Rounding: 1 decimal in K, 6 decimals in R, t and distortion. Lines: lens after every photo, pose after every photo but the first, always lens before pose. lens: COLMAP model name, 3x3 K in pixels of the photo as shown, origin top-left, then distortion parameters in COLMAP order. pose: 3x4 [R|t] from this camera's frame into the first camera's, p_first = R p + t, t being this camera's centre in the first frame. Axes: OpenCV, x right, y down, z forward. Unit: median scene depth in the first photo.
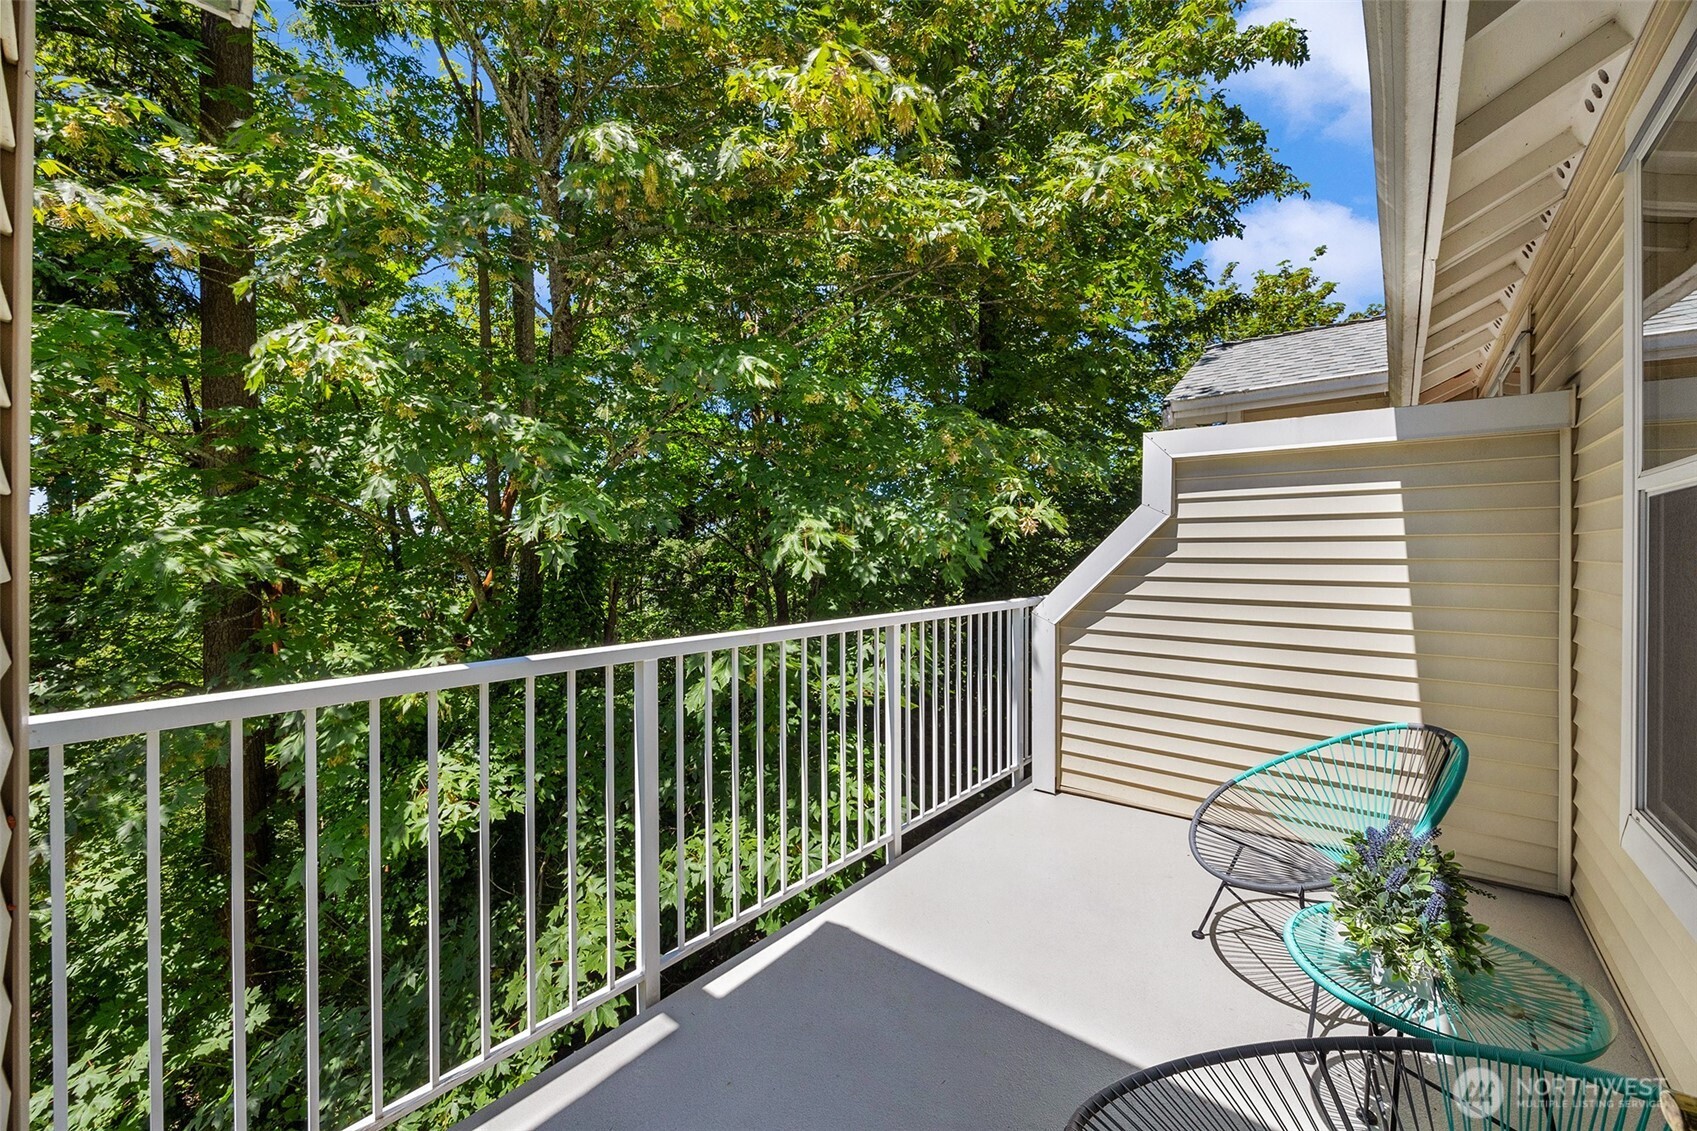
lens RADIAL K [[673.3, 0, 848.5], [0, 673.3, 558.7], [0, 0, 1]] dist [-0.000177, 0.000005]
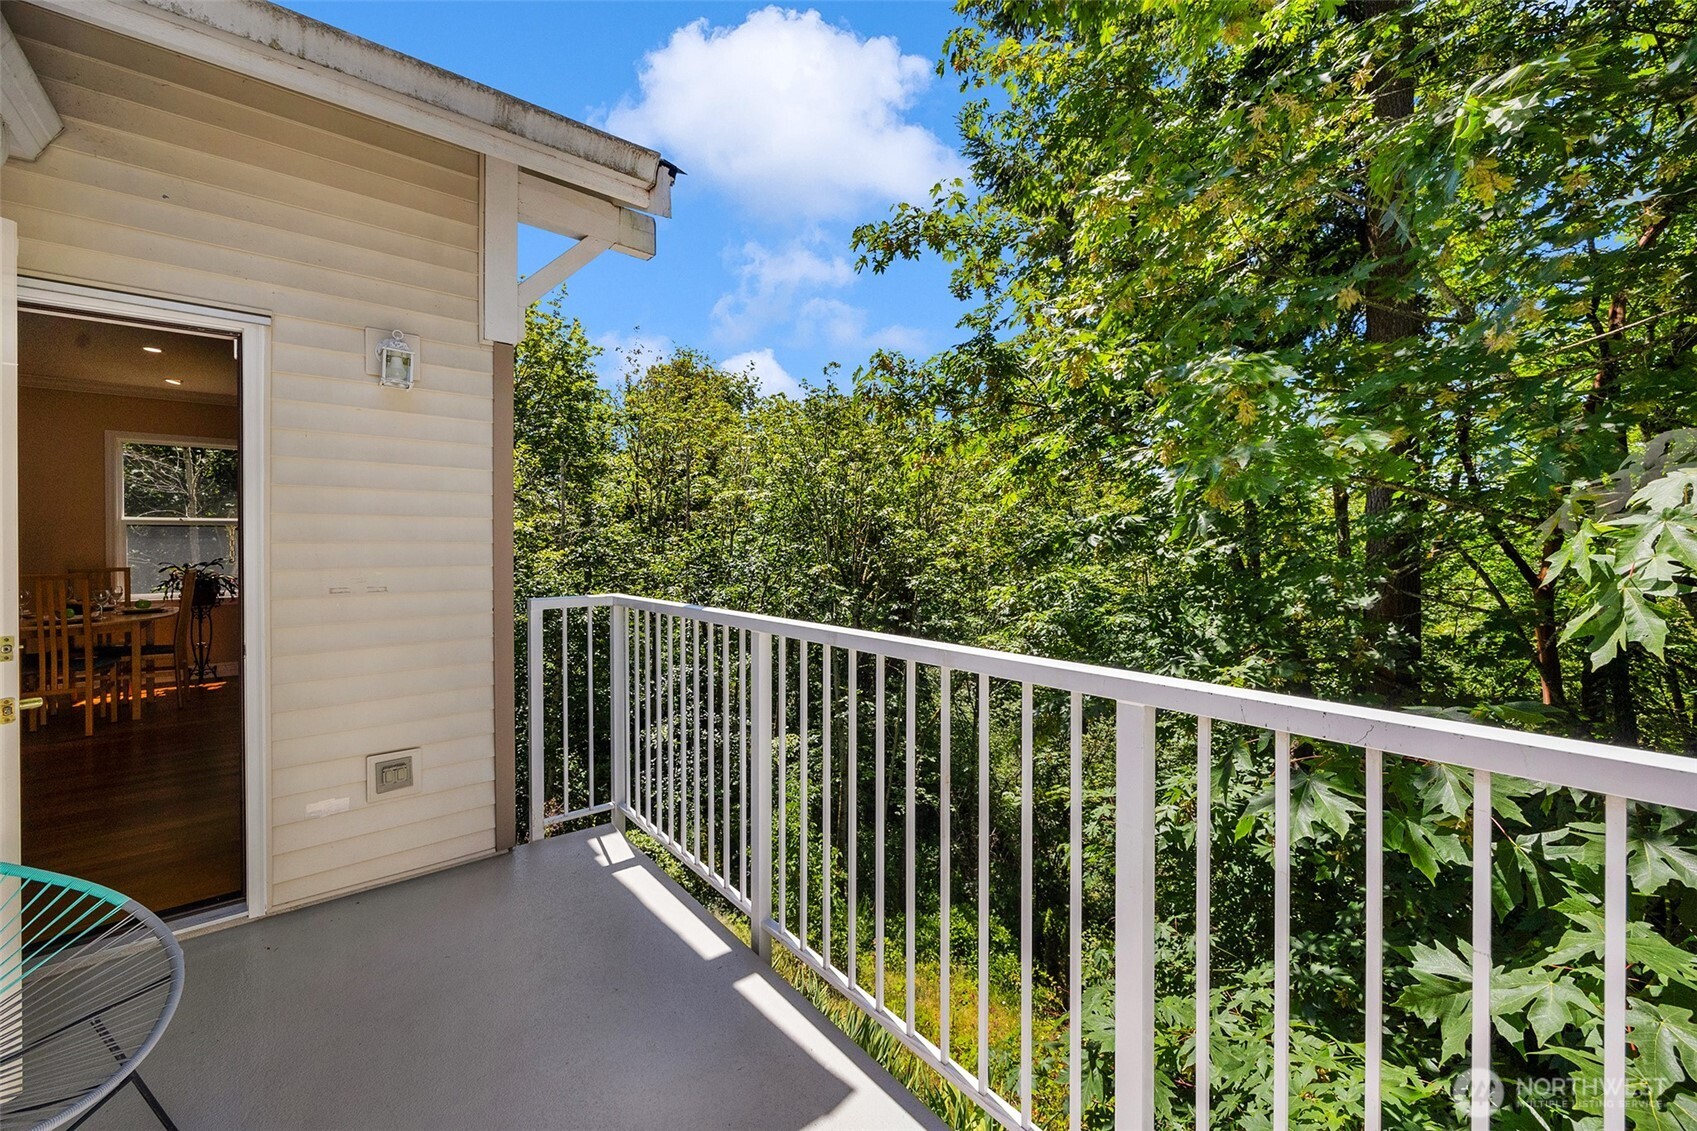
lens RADIAL K [[673.3, 0, 848.5], [0, 673.3, 558.7], [0, 0, 1]] dist [-0.000177, 0.000005]
pose [[-0.183349, 0.002847, -0.983044, 0.621477], [-0.004279, 0.999984, 0.003694, 0.019800], [0.983039, 0.004883, -0.183334, 1.113790]]
